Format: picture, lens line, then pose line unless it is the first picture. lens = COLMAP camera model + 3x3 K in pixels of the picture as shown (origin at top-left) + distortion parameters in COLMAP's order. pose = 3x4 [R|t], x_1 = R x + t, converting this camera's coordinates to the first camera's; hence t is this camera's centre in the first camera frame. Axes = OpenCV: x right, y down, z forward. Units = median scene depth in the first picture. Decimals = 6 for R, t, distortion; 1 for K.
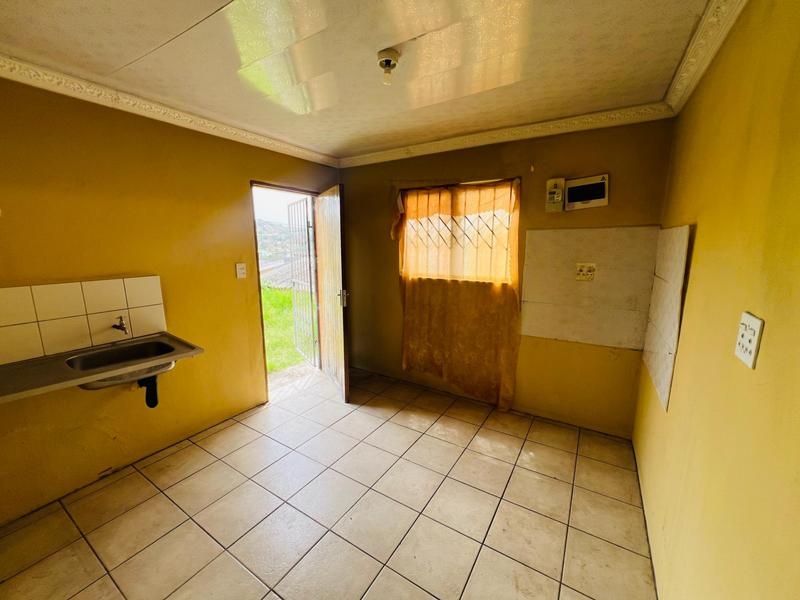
lens RADIAL K [[321.5, 0, 397.4], [0, 321.5, 301.5], [0, 0, 1]] dist [-0.001187, 0.000394]
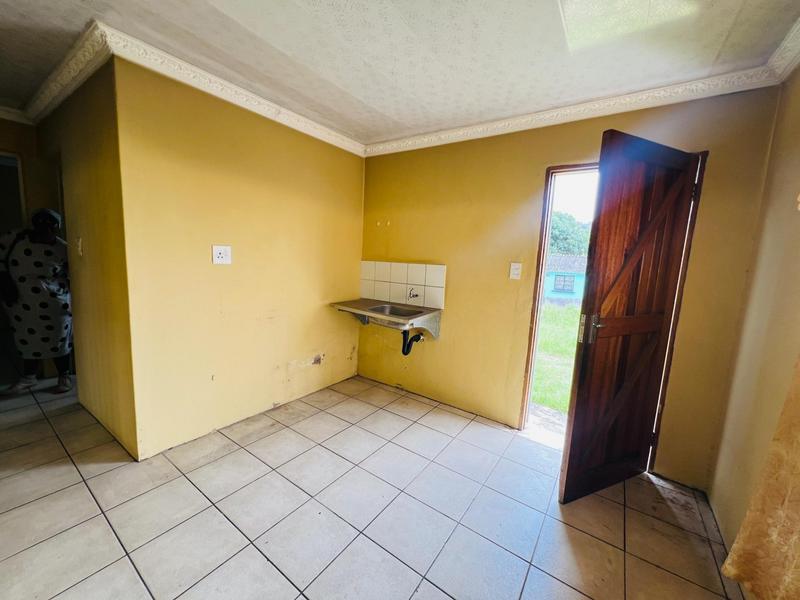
lens RADIAL K [[321.5, 0, 398.1], [0, 321.5, 298.3], [0, 0, 1]] dist [-0.001187, 0.000394]
pose [[-0.052442, 0.133631, -0.989643, 0.544857], [-0.223990, 0.964182, 0.142062, -0.092789], [0.973180, 0.229120, -0.020632, 0.866332]]
